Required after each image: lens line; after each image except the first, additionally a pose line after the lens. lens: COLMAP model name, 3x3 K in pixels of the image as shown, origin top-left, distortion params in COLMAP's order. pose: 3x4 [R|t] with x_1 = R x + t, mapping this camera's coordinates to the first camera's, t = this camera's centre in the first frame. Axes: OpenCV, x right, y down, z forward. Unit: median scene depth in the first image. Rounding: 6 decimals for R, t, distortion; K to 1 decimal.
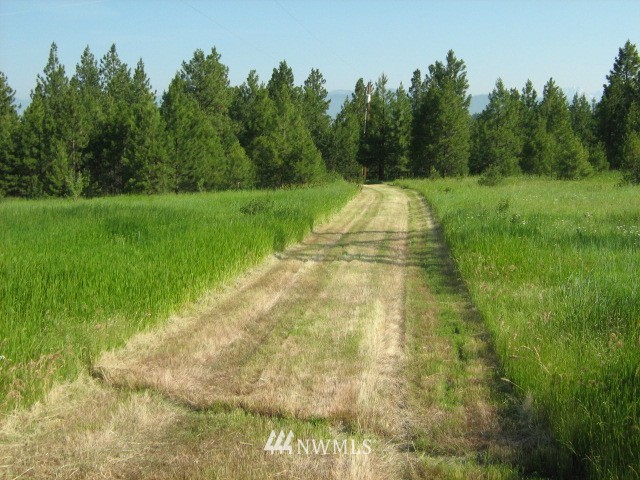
lens RADIAL K [[727.2, 0, 321.2], [0, 727.2, 237.2], [0, 0, 1]] dist [-0.113138, 0.000000]
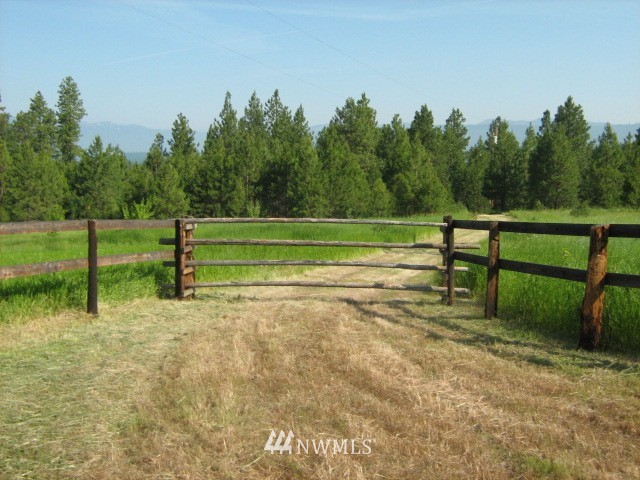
lens RADIAL K [[727.2, 0, 320.6], [0, 727.2, 239.1], [0, 0, 1]] dist [-0.113138, 0.000000]
pose [[0.978412, 0.016076, -0.206038, 0.033330], [-0.023825, 0.999097, -0.035186, 0.013116], [0.205286, 0.039335, 0.977911, -0.174586]]
